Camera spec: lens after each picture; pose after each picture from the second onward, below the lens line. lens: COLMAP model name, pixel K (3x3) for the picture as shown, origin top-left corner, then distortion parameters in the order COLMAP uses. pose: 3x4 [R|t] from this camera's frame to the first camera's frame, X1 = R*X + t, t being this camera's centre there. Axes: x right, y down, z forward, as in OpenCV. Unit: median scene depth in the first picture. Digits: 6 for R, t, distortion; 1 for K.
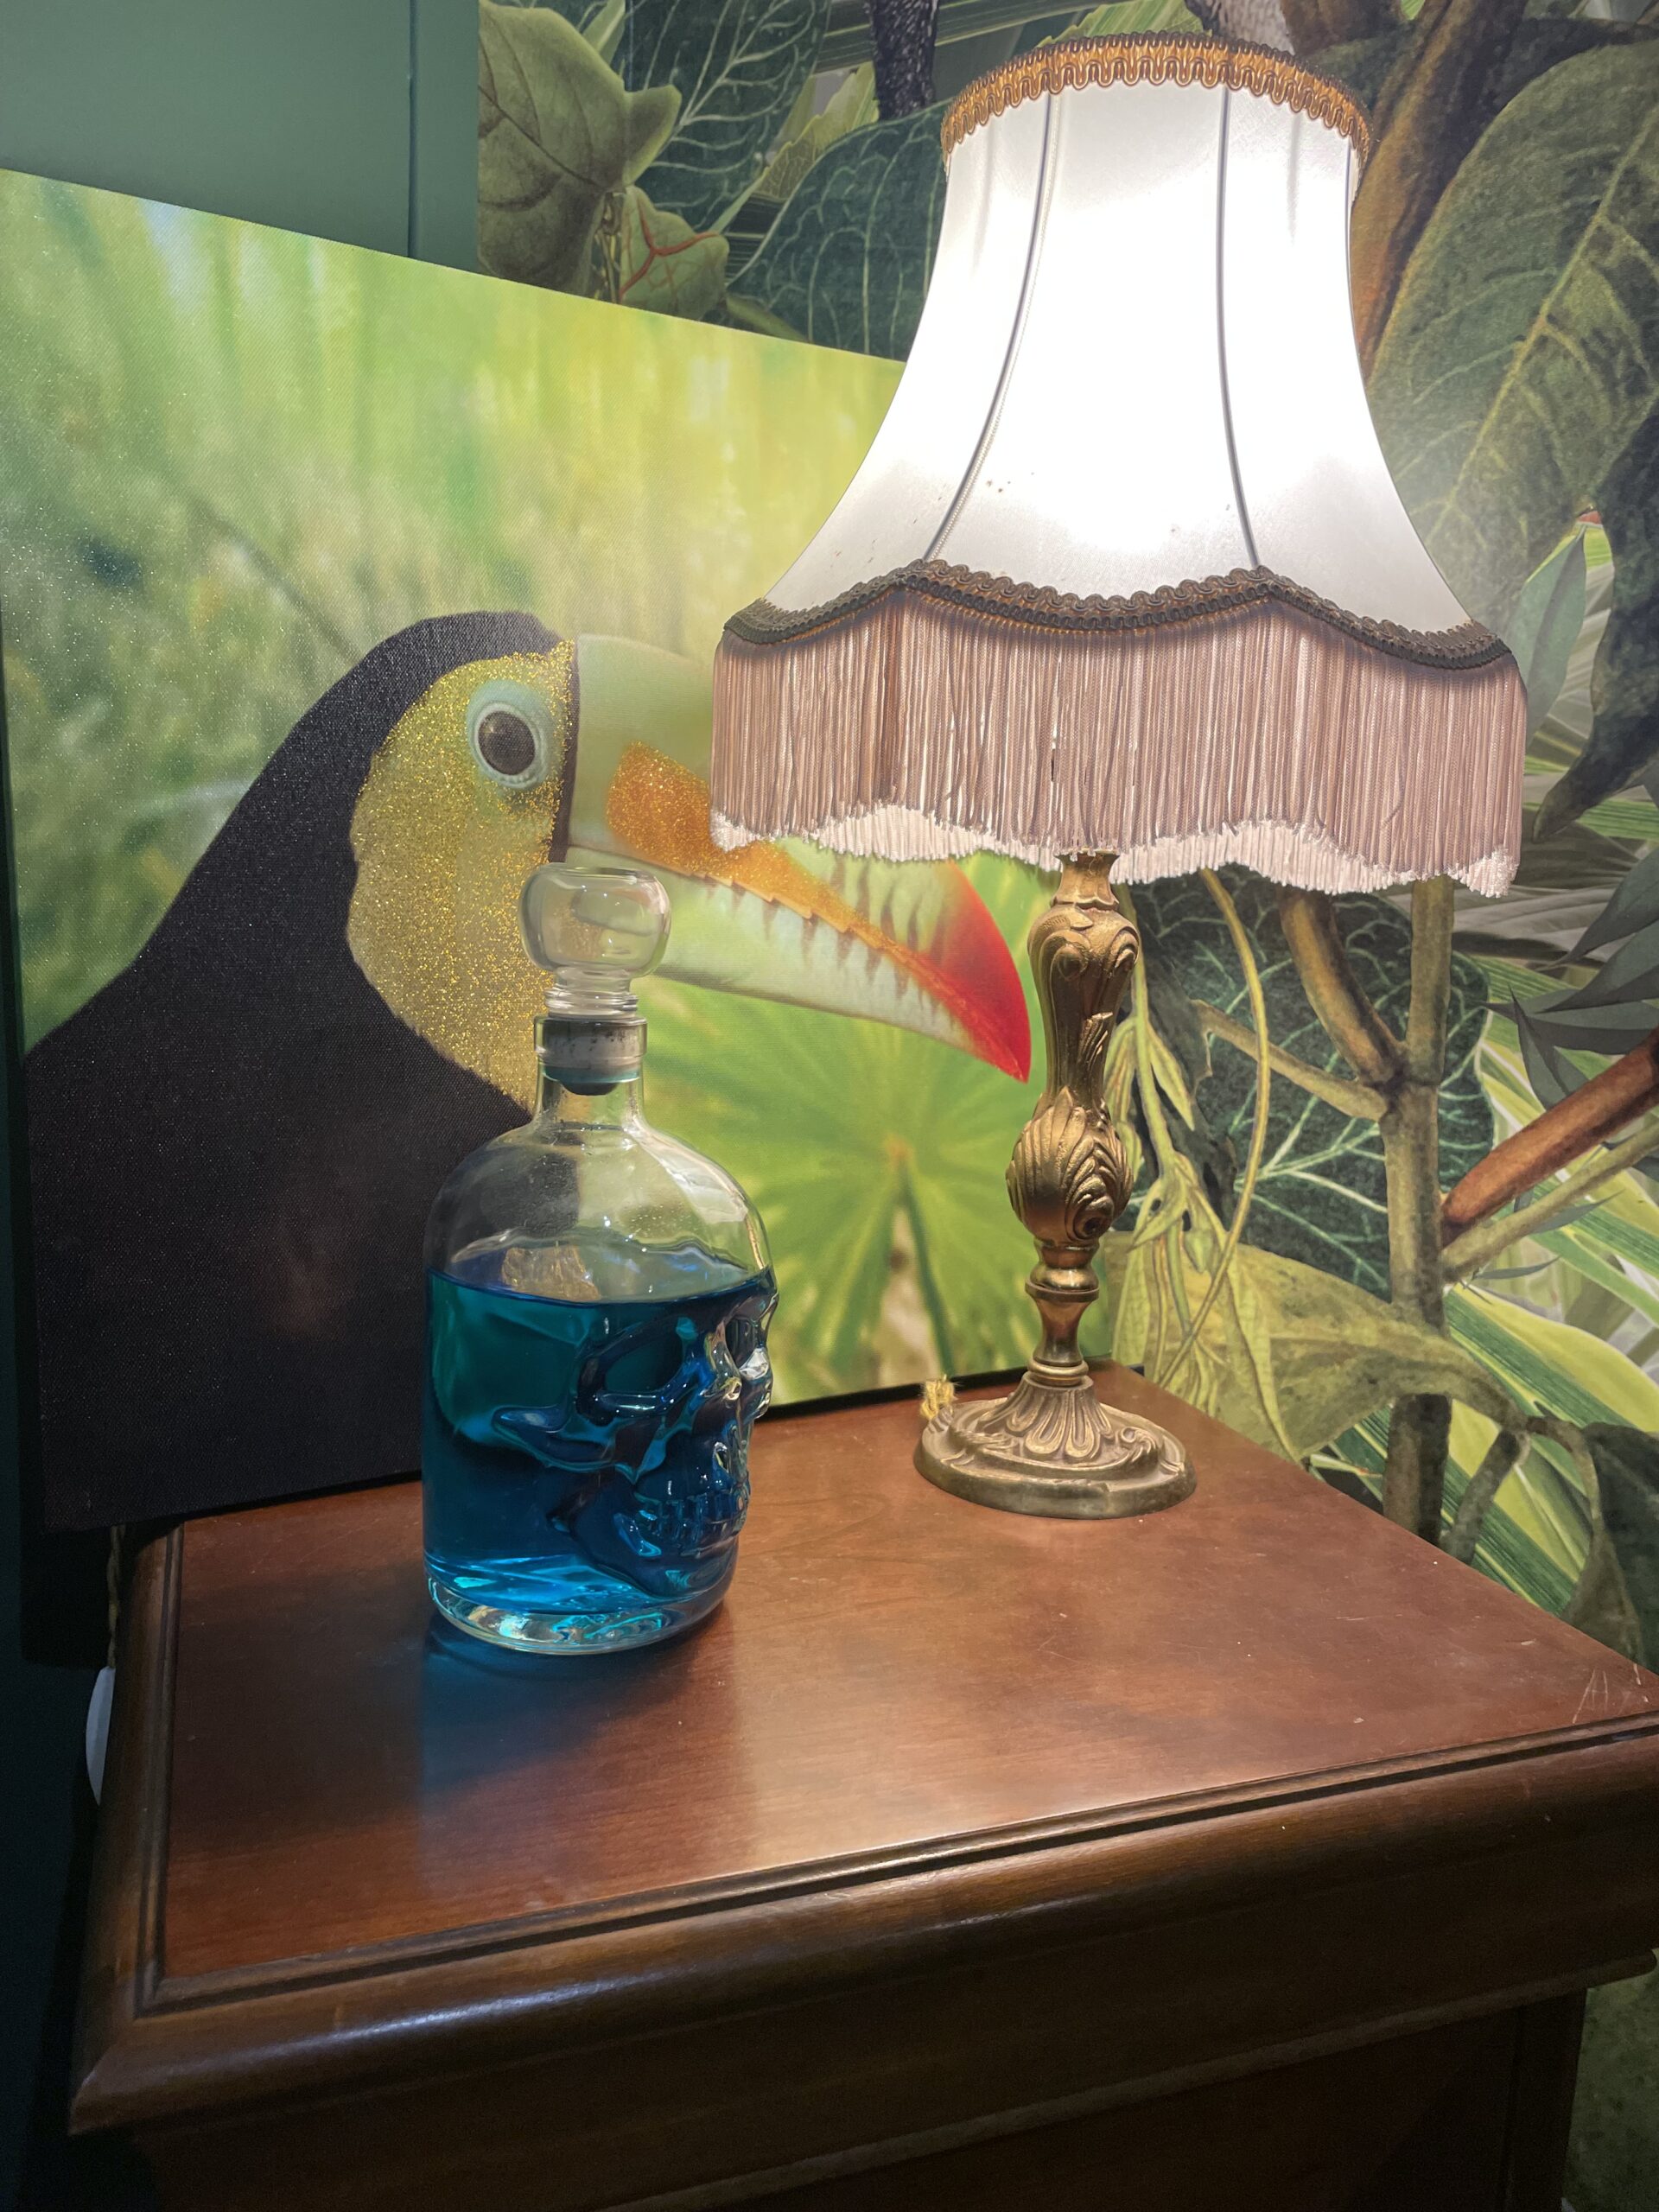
lens RADIAL K [[1848.9, 0, 827.3], [0, 1848.9, 1093.4], [0, 0, 1]] dist [-0.006738, -0.014203]
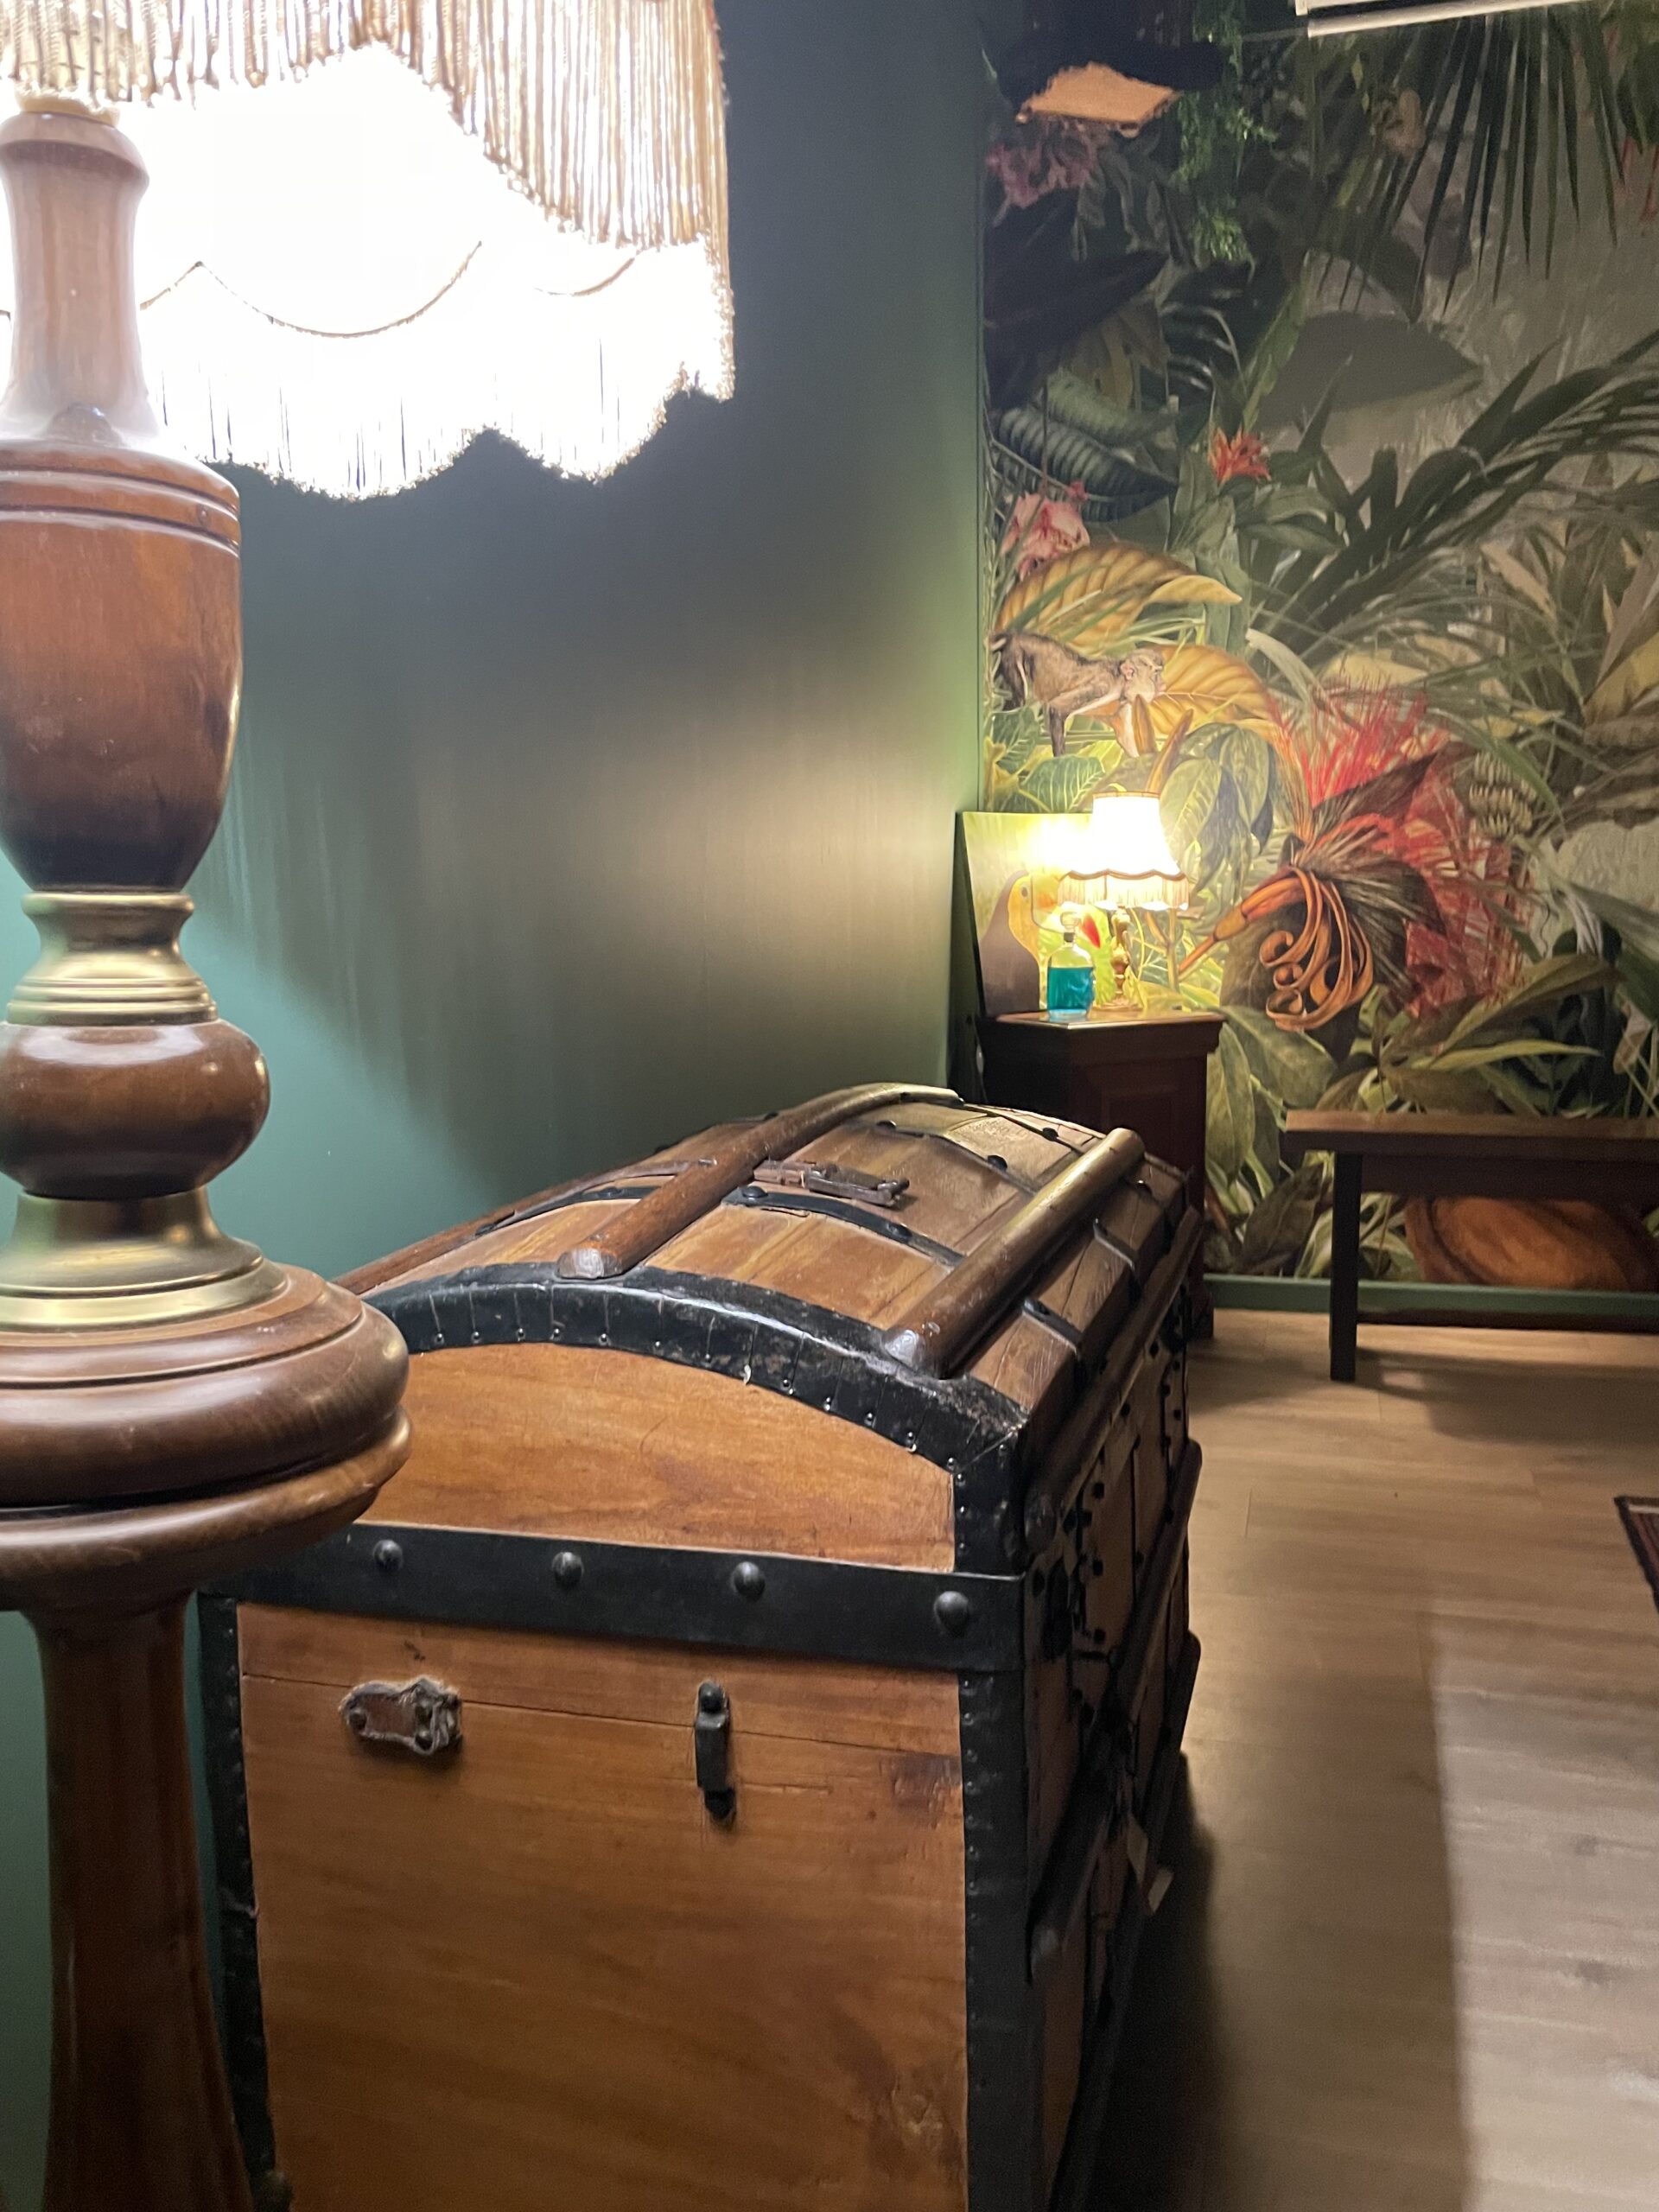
lens RADIAL K [[1848.9, 0, 830.3], [0, 1848.9, 1112.3], [0, 0, 1]] dist [-0.006738, -0.014203]
pose [[0.983802, -0.067127, 0.166214, -1.577194], [0.067542, 0.997711, 0.003159, 0.394756], [-0.166046, 0.008118, 0.986085, -4.110099]]
